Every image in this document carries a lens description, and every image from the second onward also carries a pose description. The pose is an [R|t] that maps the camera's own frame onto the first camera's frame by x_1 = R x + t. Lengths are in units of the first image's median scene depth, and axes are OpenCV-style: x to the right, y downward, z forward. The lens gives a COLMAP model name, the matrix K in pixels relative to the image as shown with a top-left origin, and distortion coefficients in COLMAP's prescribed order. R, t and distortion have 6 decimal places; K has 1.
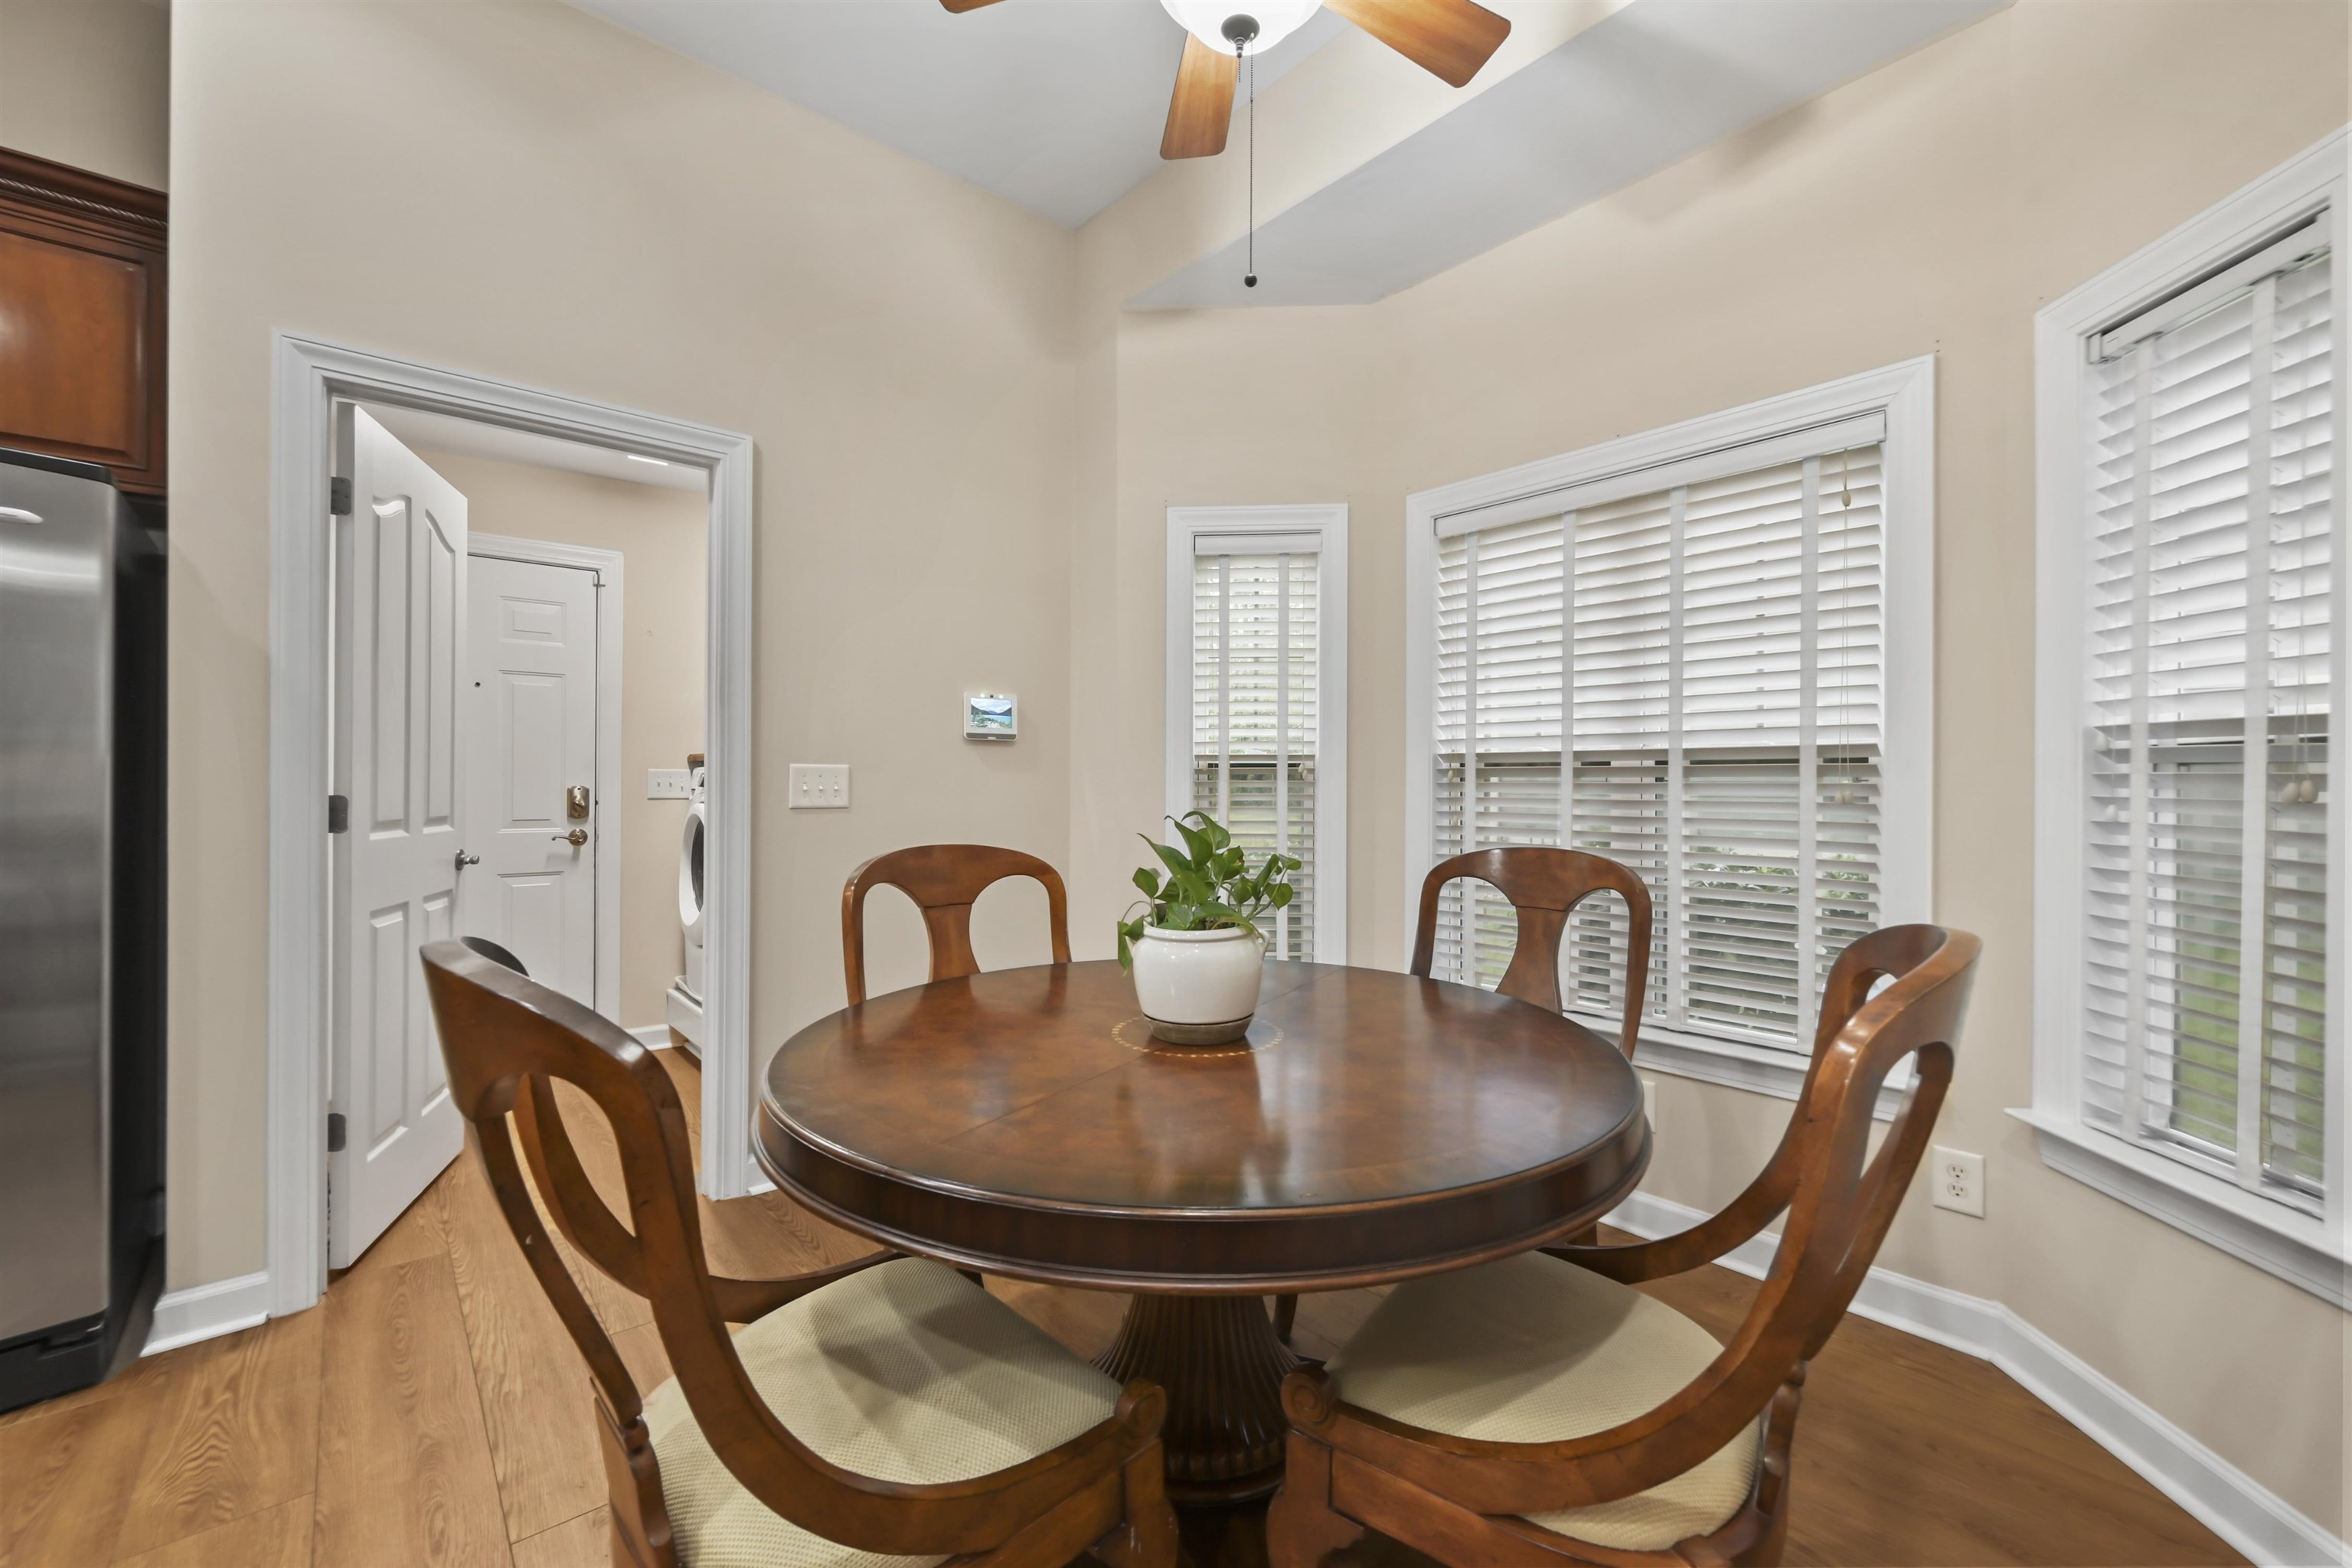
lens RADIAL K [[977.2, 0, 1176.4], [0, 977.2, 771.9], [0, 0, 1]] dist [0.021474, -0.000004]
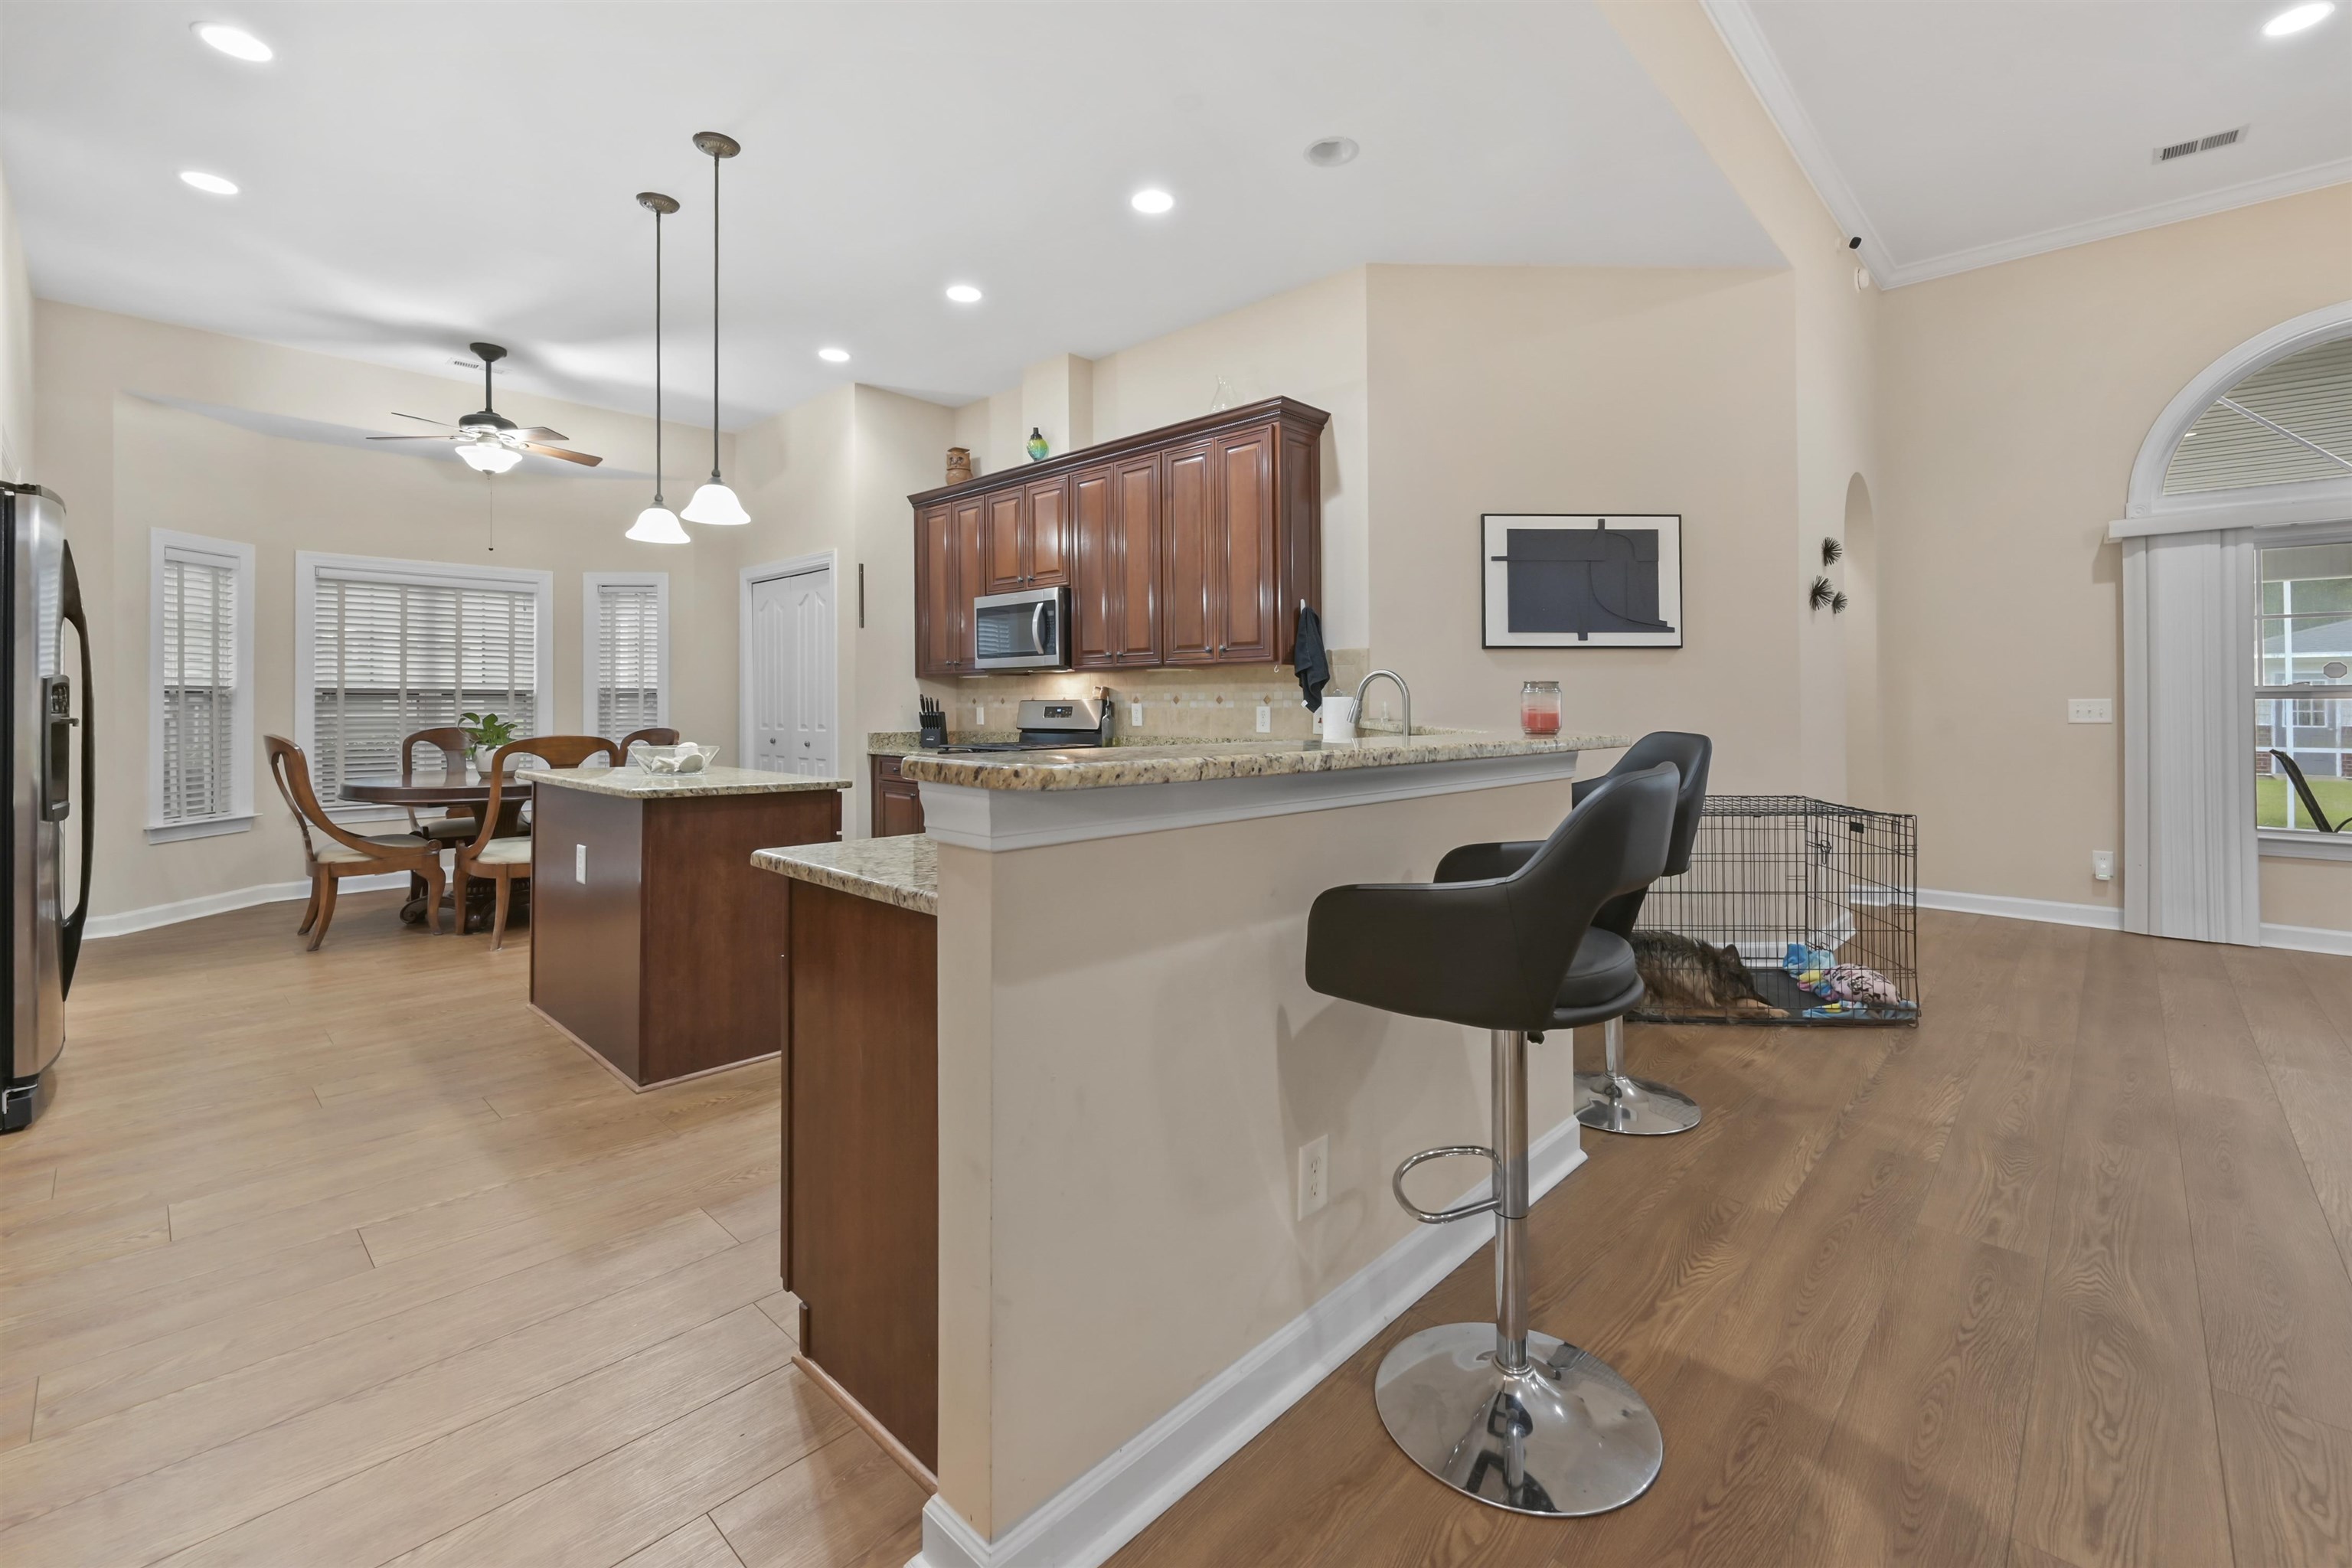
lens RADIAL K [[1000.3, 0, 1183.2], [0, 1000.3, 700.8], [0, 0, 1]] dist [0.000505, -0.000108]
pose [[-0.115227, 0.004917, 0.993327, -1.876391], [-0.001034, 0.999987, -0.005070, 0.013901], [-0.993339, -0.001611, -0.115221, -0.468608]]
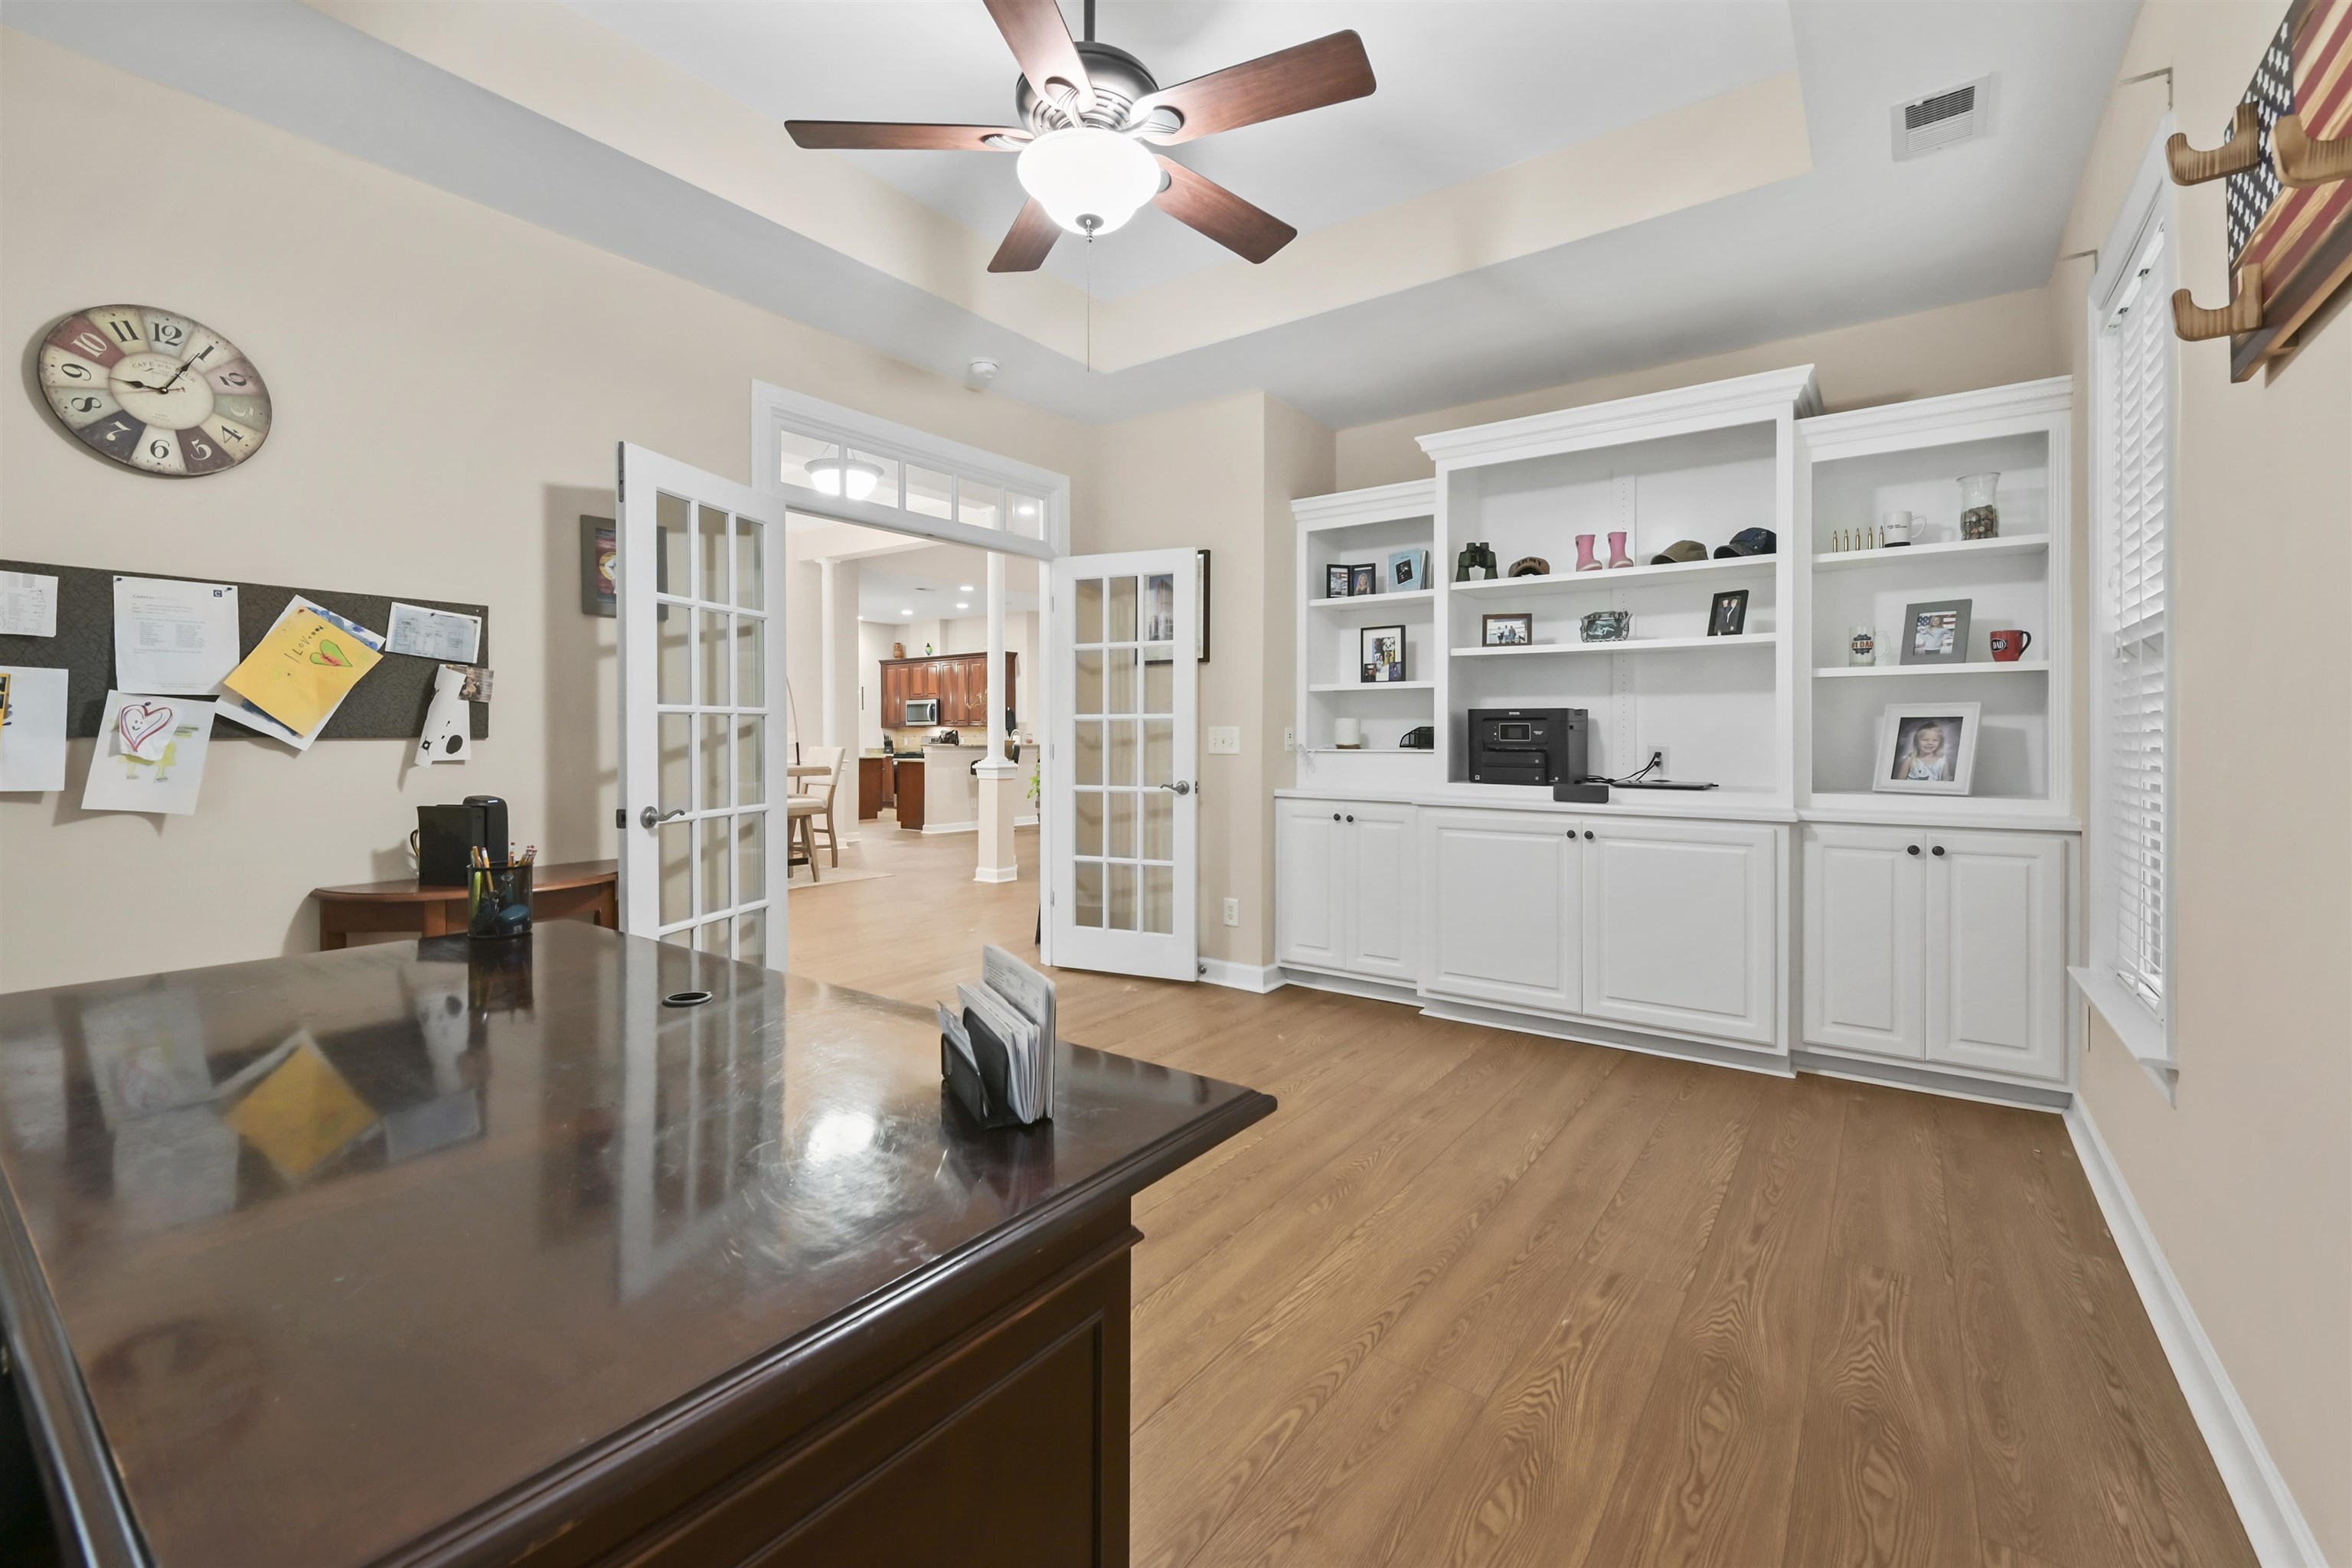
lens RADIAL K [[986.0, 0, 1177.6], [0, 986.0, 749.5], [0, 0, 1]] dist [0.000715, -0.000208]
pose [[-0.239450, -0.008571, 0.970871, -5.534205], [-0.001065, 0.999963, 0.008565, 0.030479], [-0.970908, 0.001017, -0.239450, -0.444240]]
